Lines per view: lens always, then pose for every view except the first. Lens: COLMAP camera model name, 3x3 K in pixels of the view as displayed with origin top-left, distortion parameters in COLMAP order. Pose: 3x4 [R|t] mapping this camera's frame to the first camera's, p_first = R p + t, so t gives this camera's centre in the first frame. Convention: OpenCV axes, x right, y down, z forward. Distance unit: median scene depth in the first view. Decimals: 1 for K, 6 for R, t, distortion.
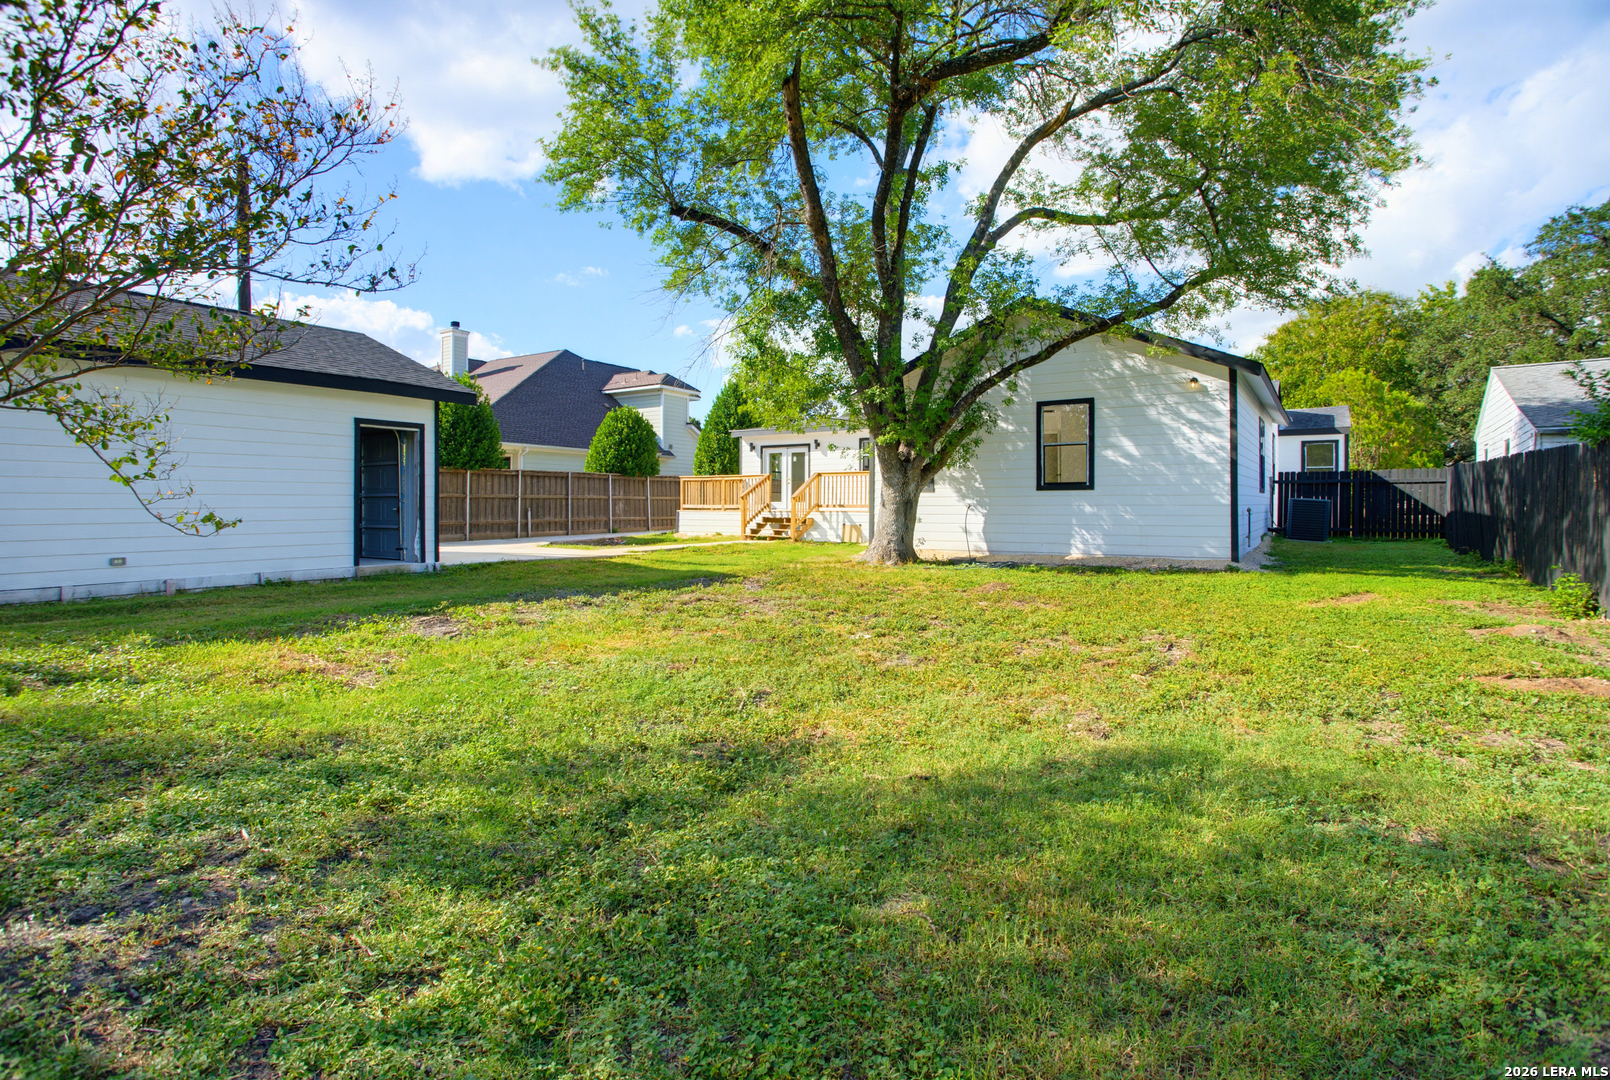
lens RADIAL K [[792.0, 0, 803.9], [0, 792.0, 511.7], [0, 0, 1]] dist [-0.074715, 0.034027]
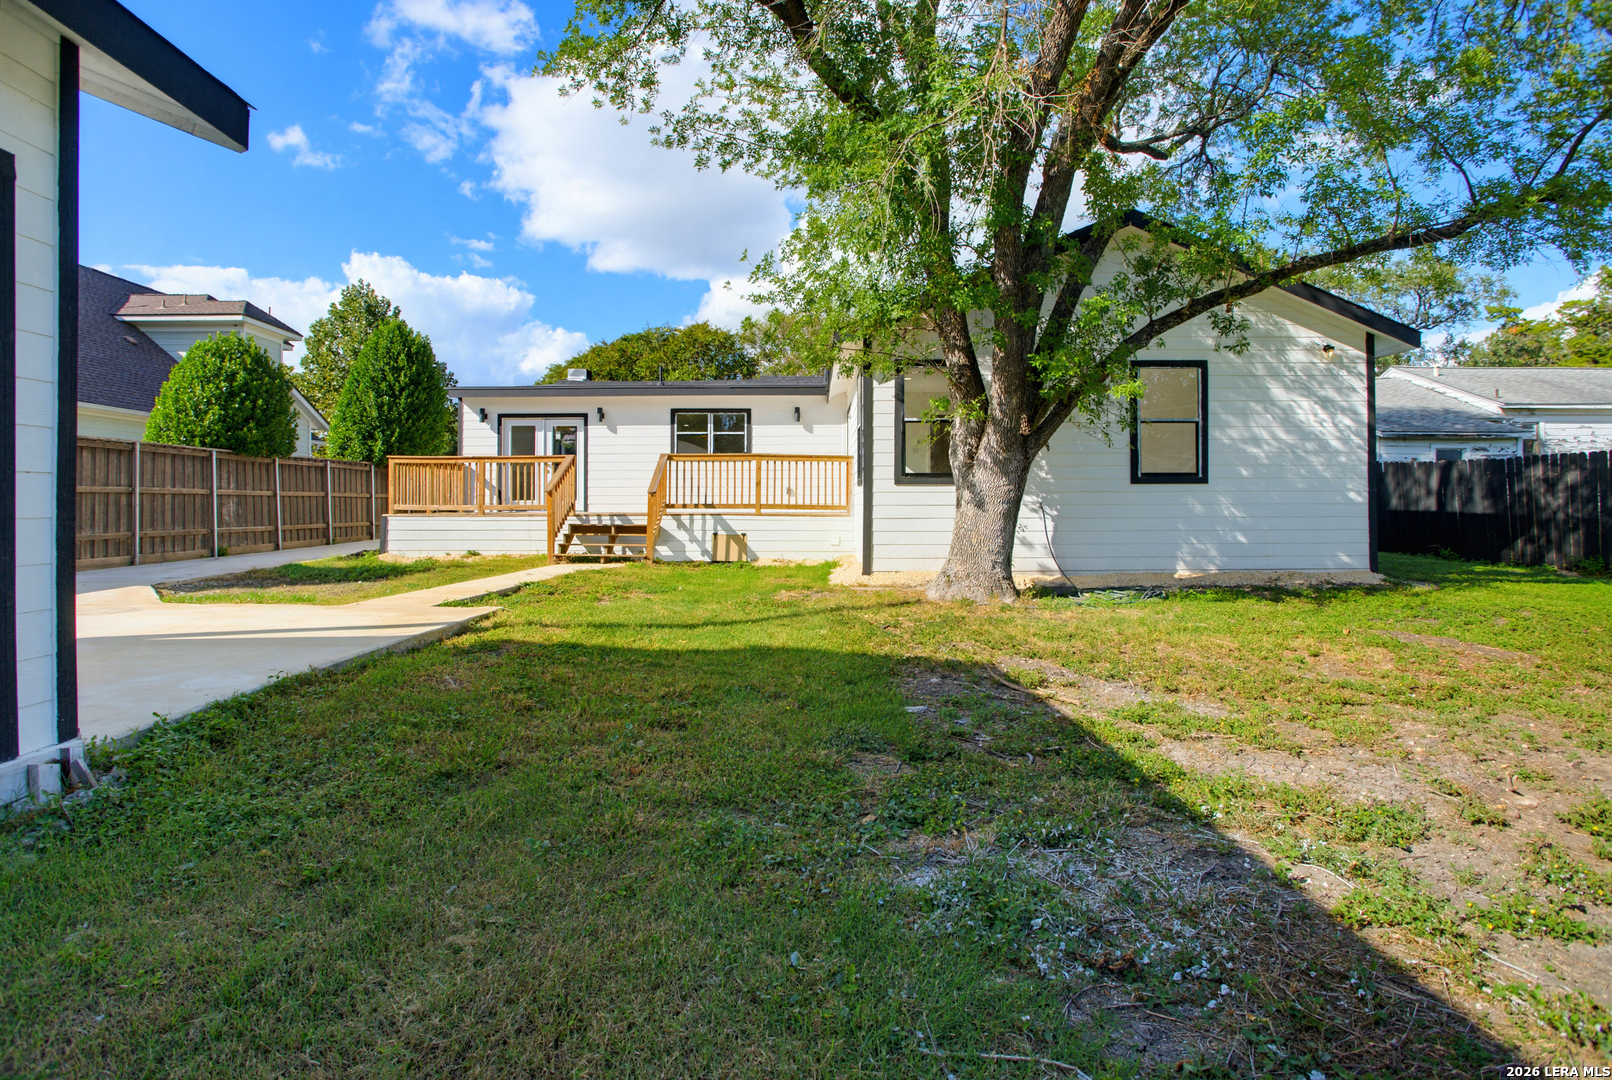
lens RADIAL K [[793.0, 0, 804.9], [0, 793.0, 511.7], [0, 0, 1]] dist [-0.074715, 0.034027]
pose [[0.836689, -0.006848, 0.547635, -0.242018], [0.006446, 0.999976, 0.002655, -0.003801], [-0.547640, 0.001309, 0.836713, 0.398493]]
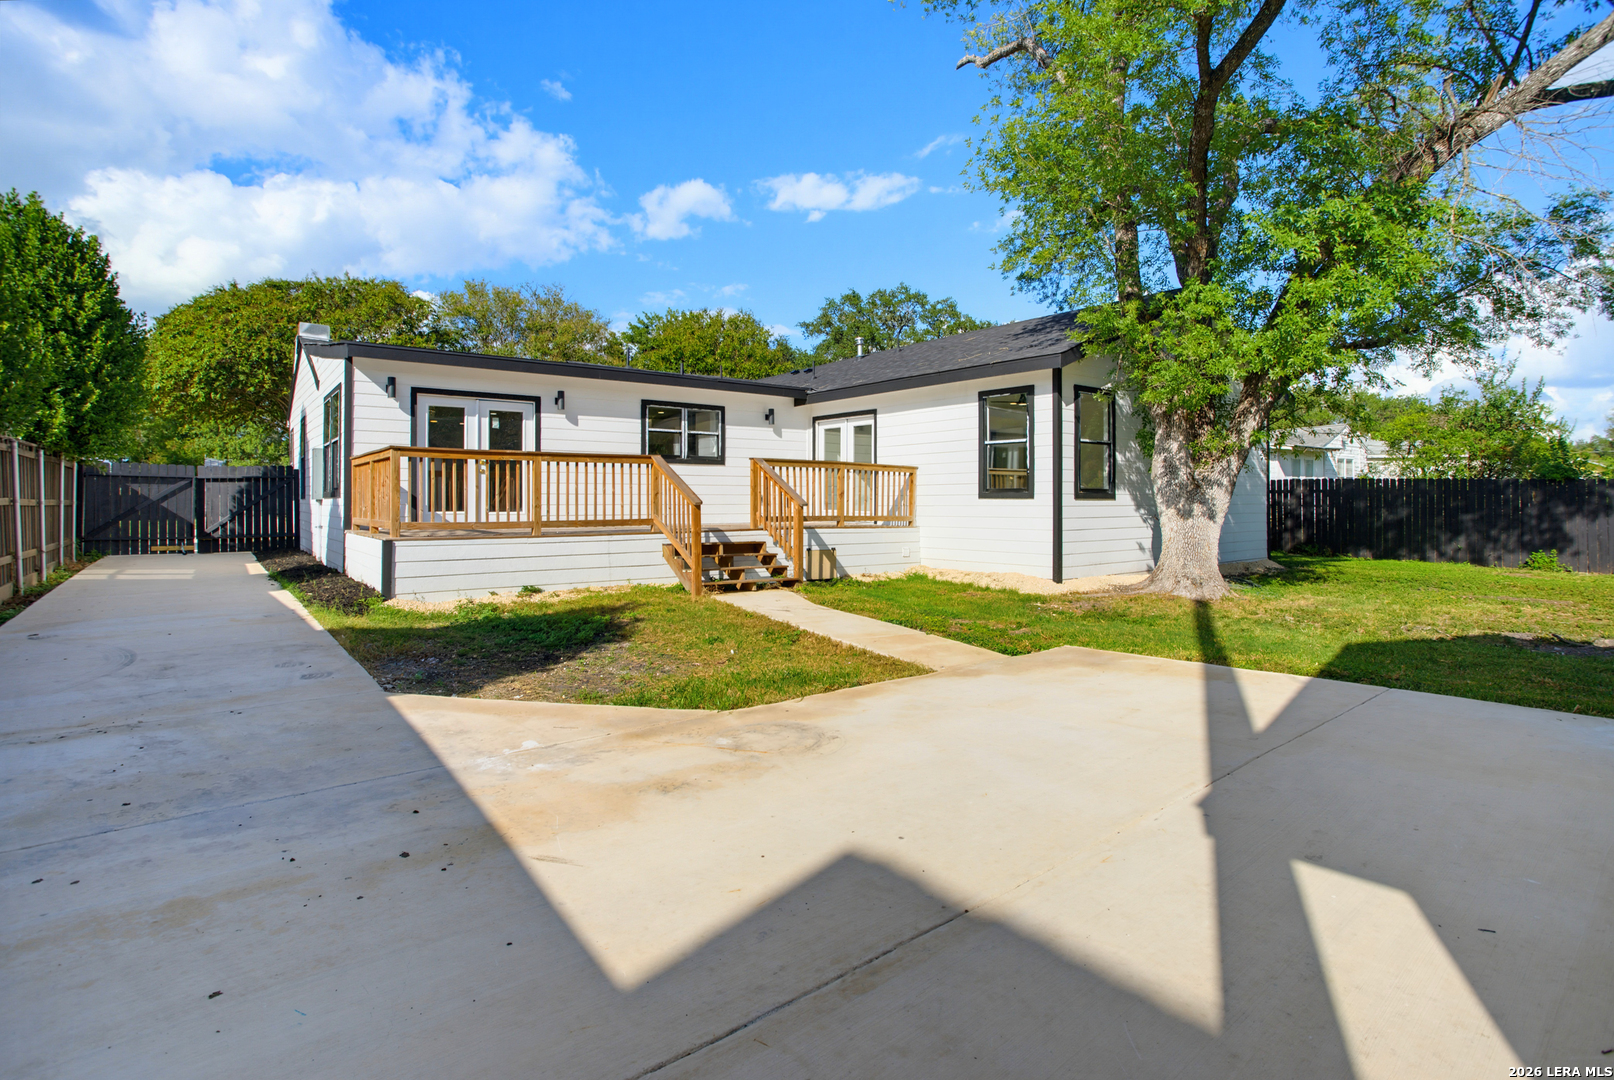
lens RADIAL K [[794.0, 0, 805.9], [0, 794.0, 511.7], [0, 0, 1]] dist [-0.074715, 0.034027]
pose [[0.319096, -0.012760, 0.947637, -0.498672], [0.009351, 0.999903, 0.010316, -0.017948], [-0.947676, 0.005570, 0.319184, 0.794830]]
